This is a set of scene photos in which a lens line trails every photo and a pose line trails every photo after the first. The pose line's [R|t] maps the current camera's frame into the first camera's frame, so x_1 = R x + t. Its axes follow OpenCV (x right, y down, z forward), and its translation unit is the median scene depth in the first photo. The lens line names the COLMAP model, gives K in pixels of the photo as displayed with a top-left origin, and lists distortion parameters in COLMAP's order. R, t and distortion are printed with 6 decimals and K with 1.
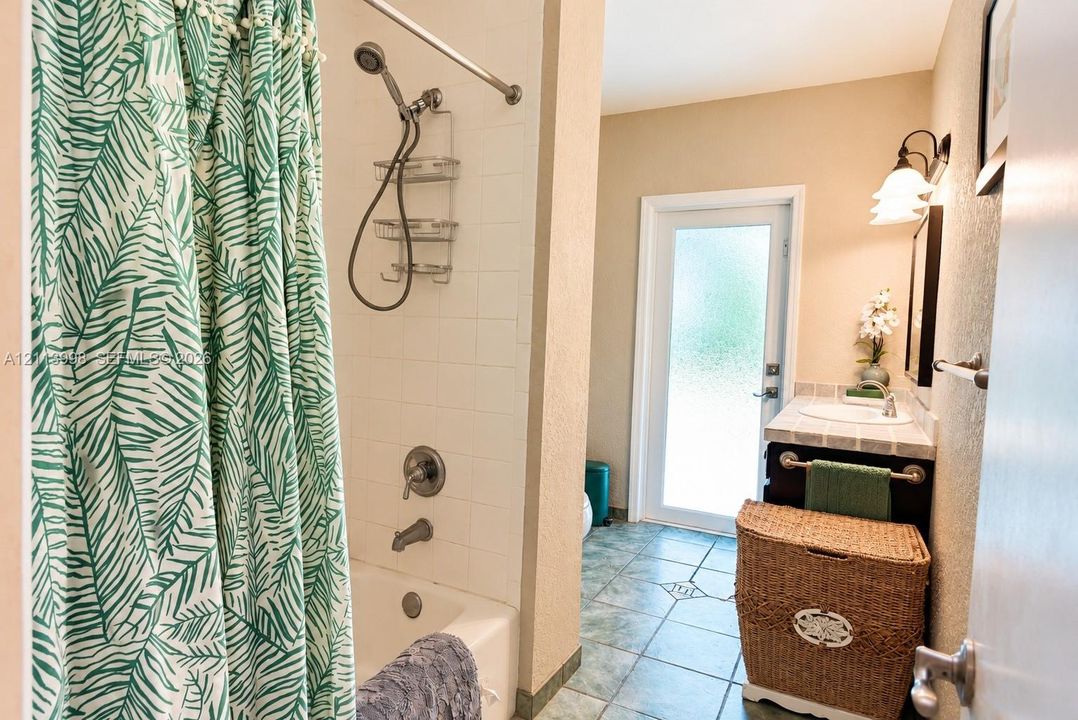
lens RADIAL K [[612.2, 0, 539.6], [0, 612.2, 372.5], [0, 0, 1]] dist [0.071982, 0.000578]
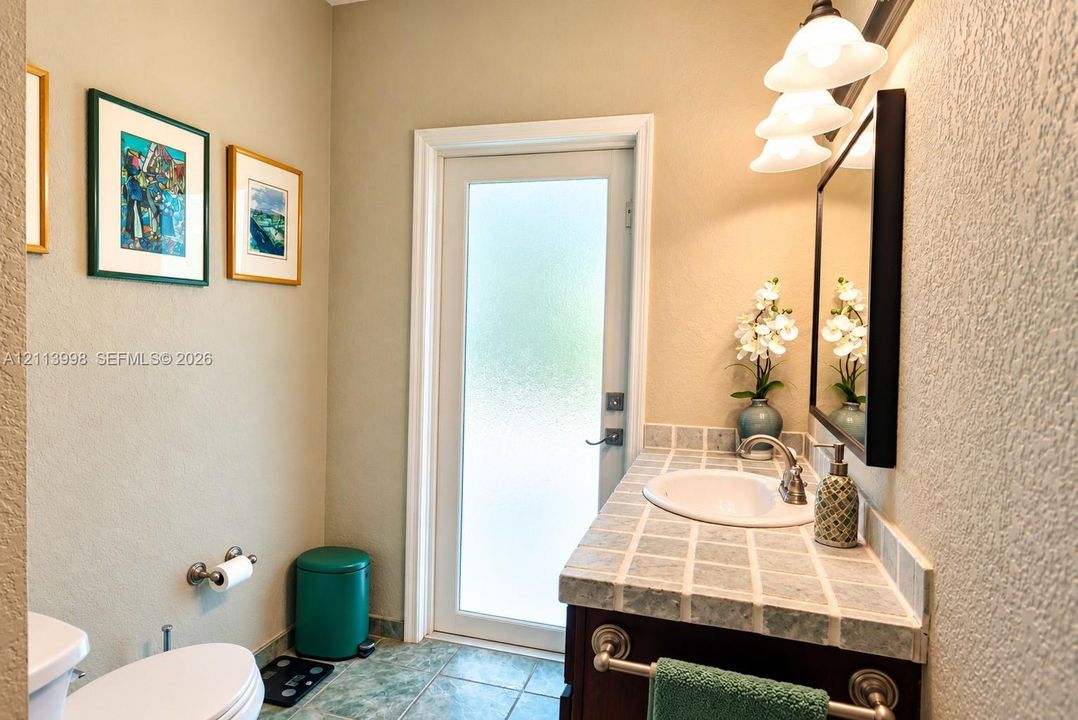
lens RADIAL K [[601.4, 0, 535.8], [0, 601.4, 362.4], [0, 0, 1]] dist [0.000606, -0.011267]
pose [[0.983850, 0.001926, 0.178985, 0.197392], [0.003502, 0.999544, -0.030000, -0.032031], [-0.178962, 0.030142, 0.983394, 0.424376]]
